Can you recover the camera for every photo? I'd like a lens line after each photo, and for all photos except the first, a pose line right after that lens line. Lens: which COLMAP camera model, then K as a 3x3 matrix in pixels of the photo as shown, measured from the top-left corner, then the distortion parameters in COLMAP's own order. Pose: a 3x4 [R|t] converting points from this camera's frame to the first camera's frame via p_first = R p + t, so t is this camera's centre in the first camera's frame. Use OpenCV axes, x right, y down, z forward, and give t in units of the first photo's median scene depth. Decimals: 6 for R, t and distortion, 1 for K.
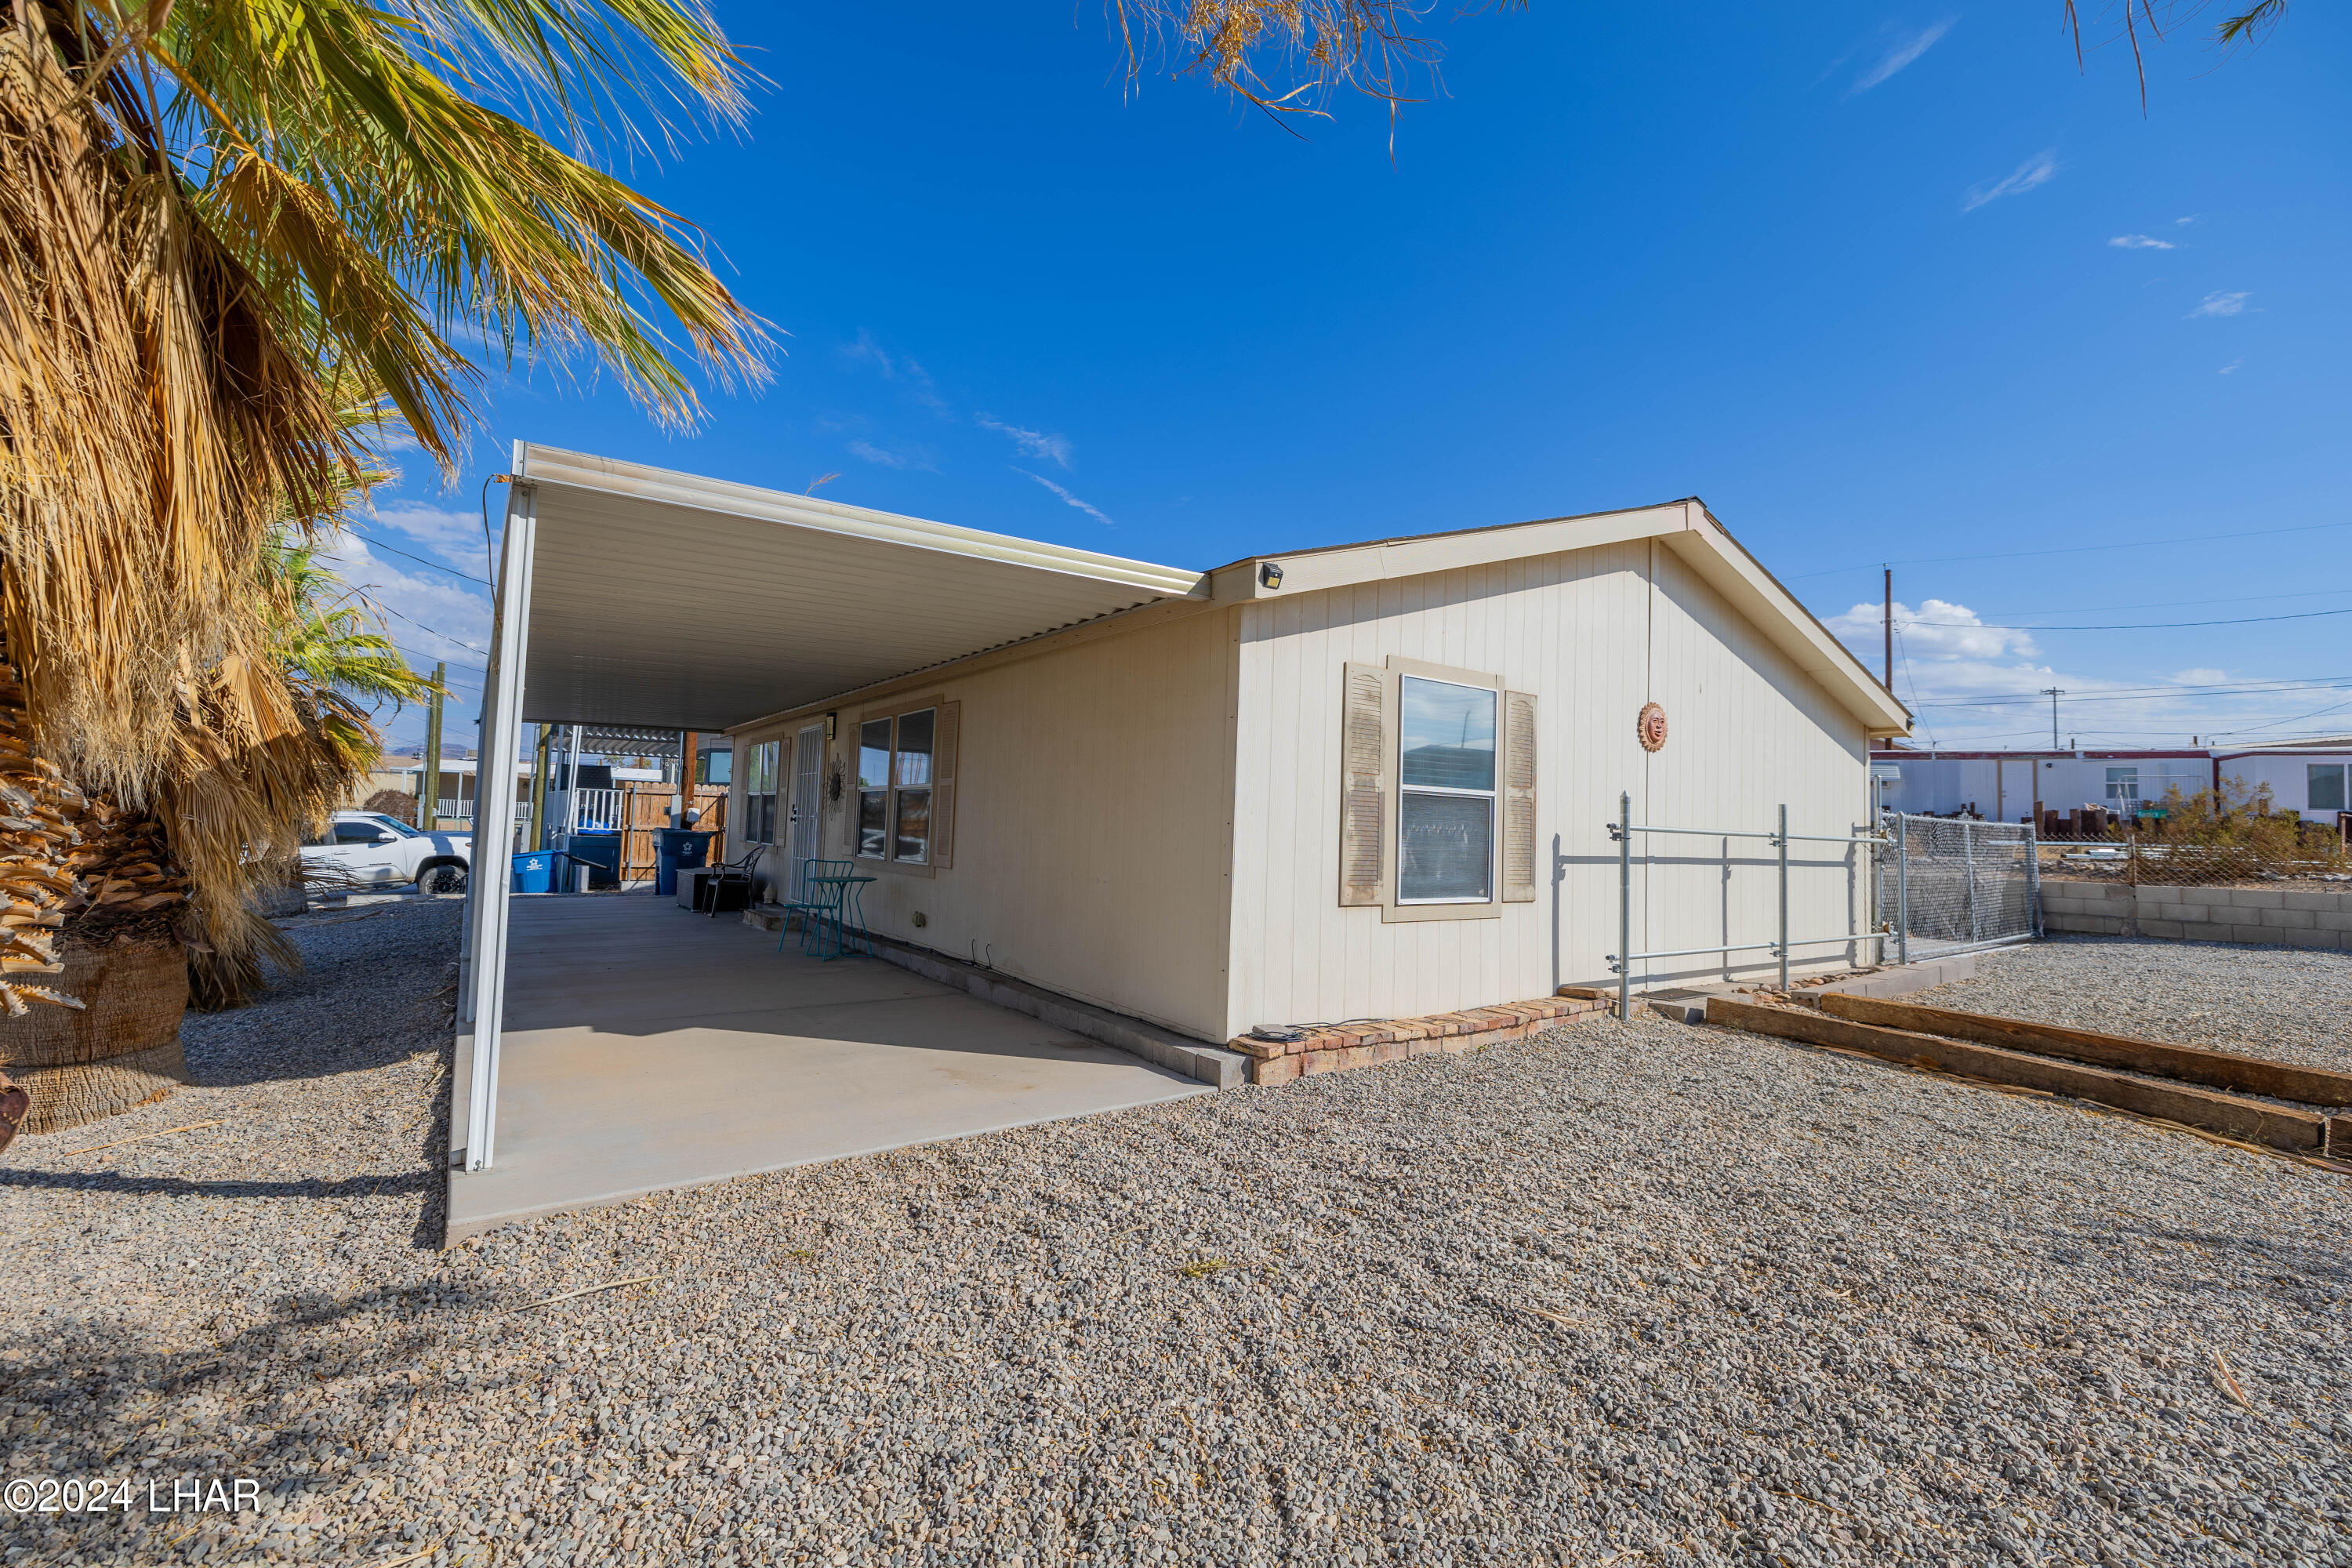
lens RADIAL K [[996.9, 0, 1180.3], [0, 996.9, 775.7], [0, 0, 1]] dist [0.001995, 0.000670]
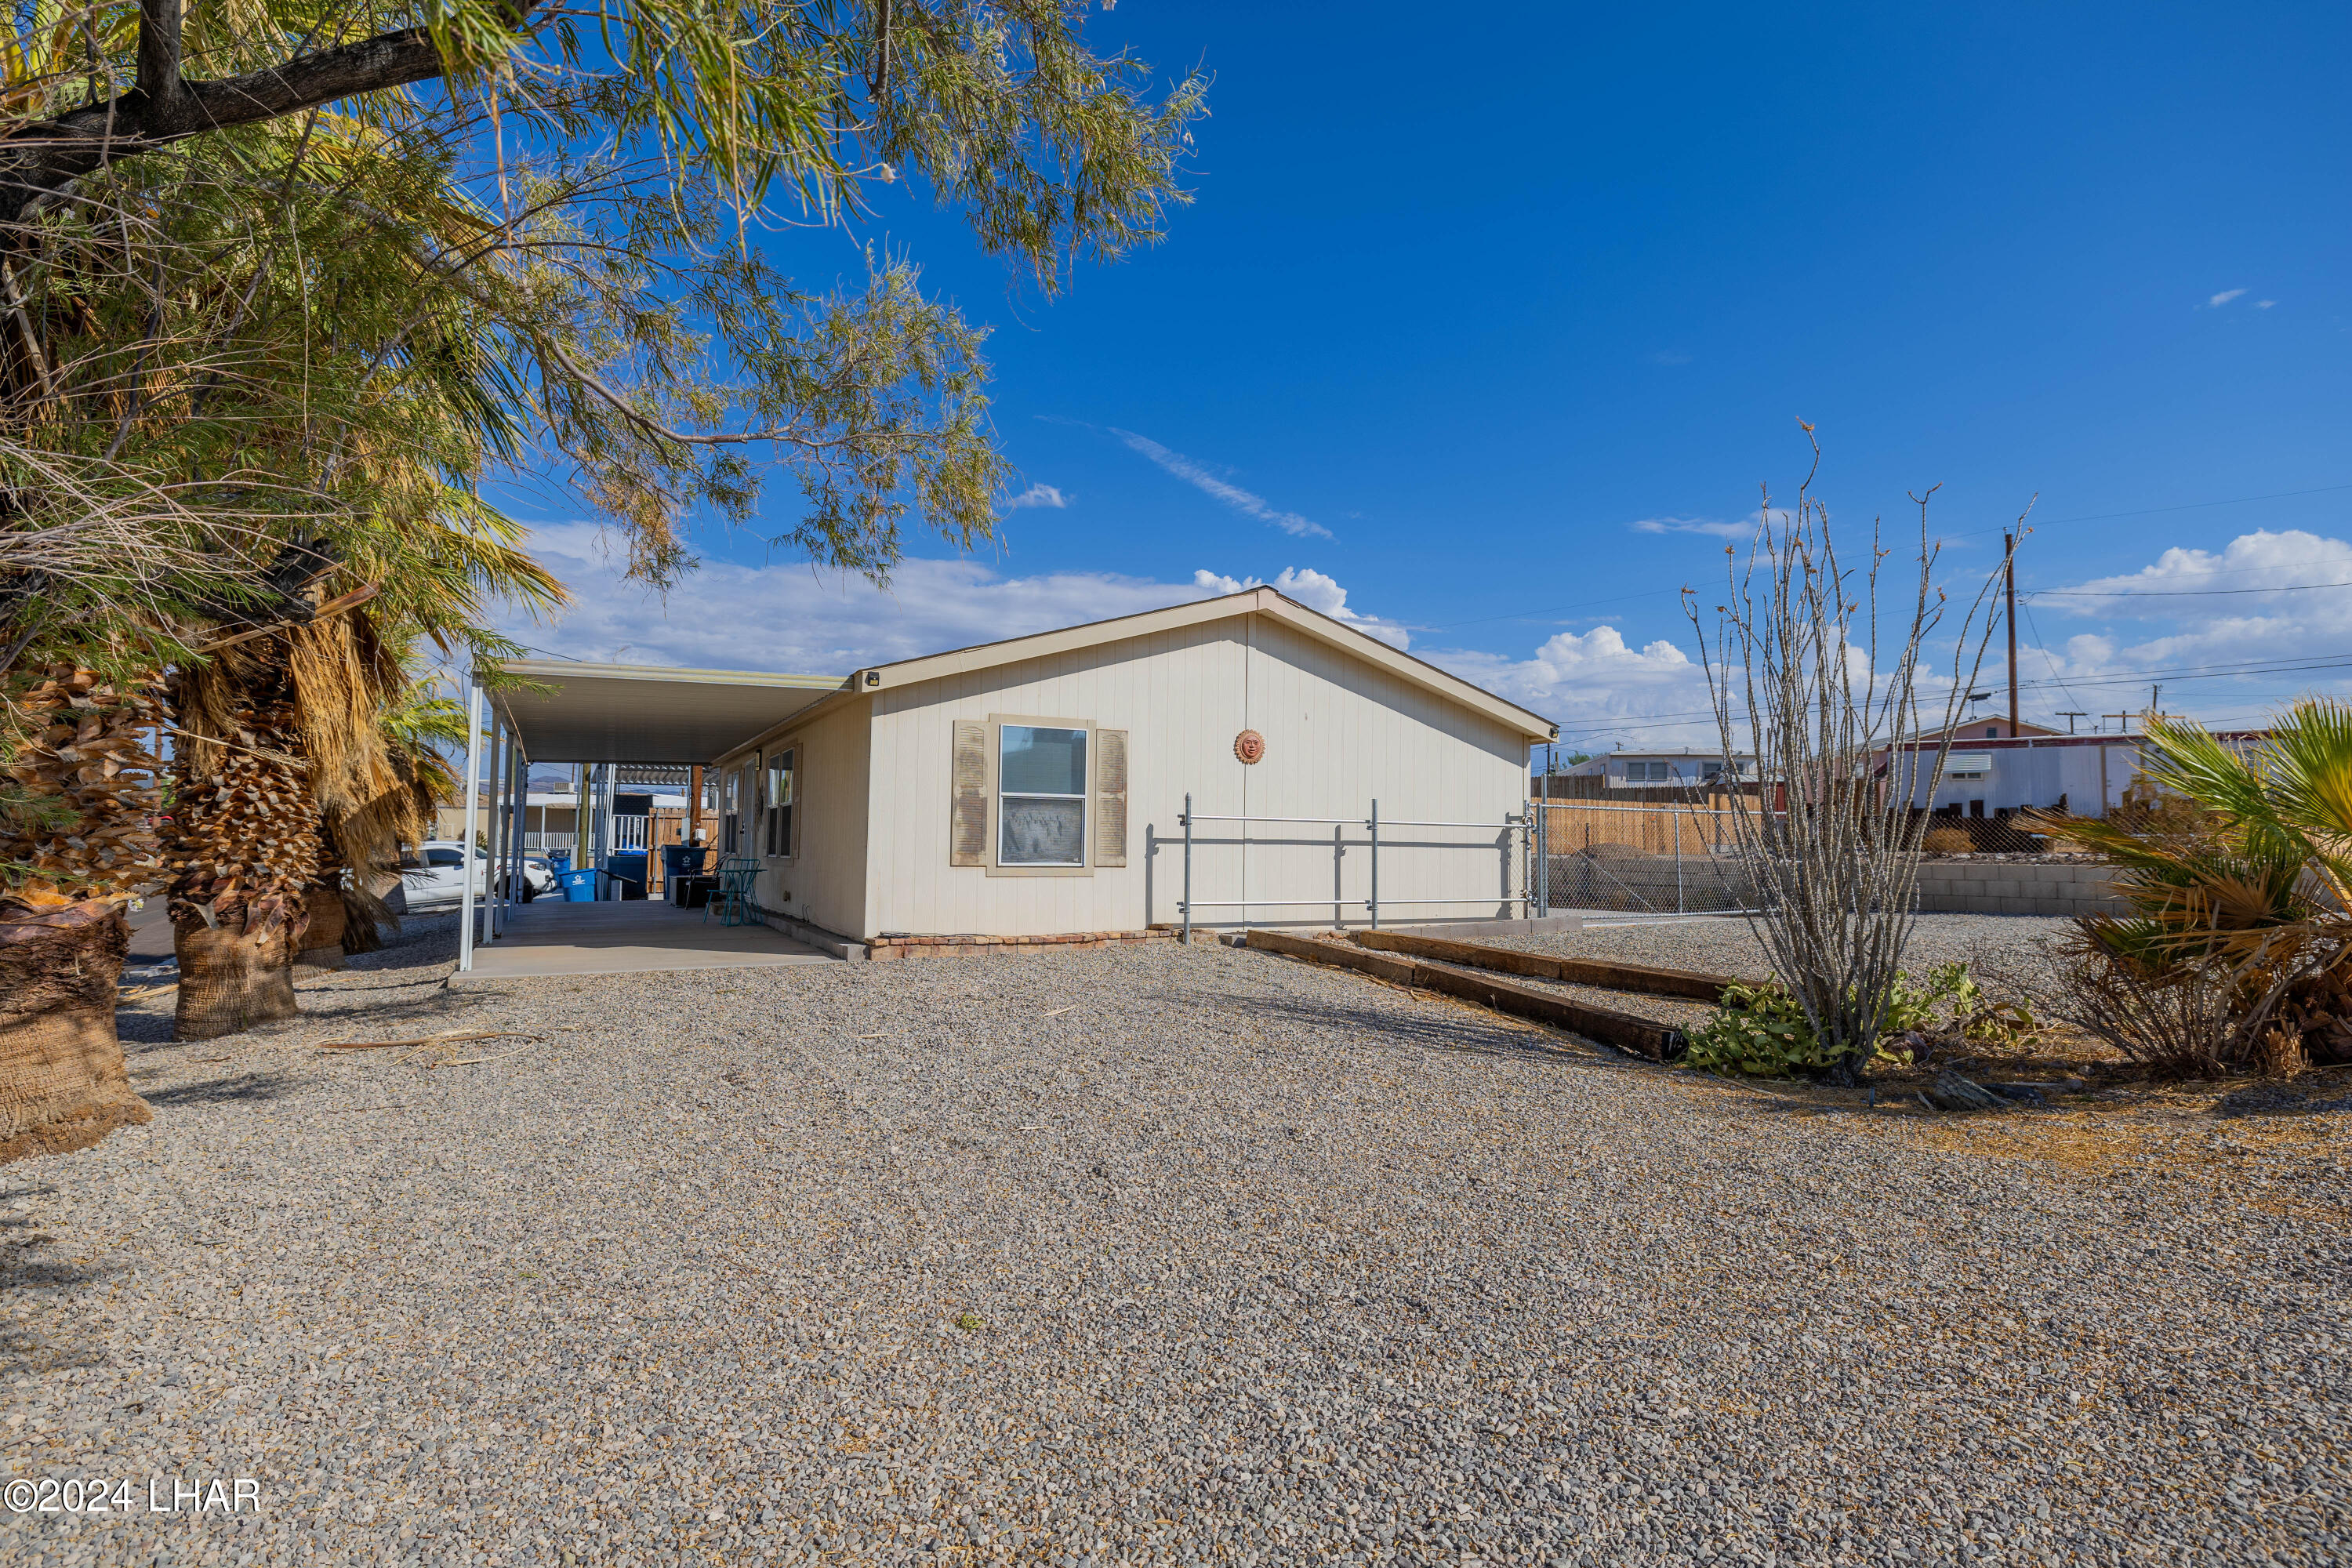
lens RADIAL K [[1169.4, 0, 1178.6], [0, 1169.4, 776.3], [0, 0, 1]] dist [-0.004154, -0.000750]
pose [[0.990176, -0.029803, -0.136613, 0.672386], [0.028093, 0.999501, -0.014431, 0.015960], [0.136975, 0.010451, 0.990519, -0.743621]]
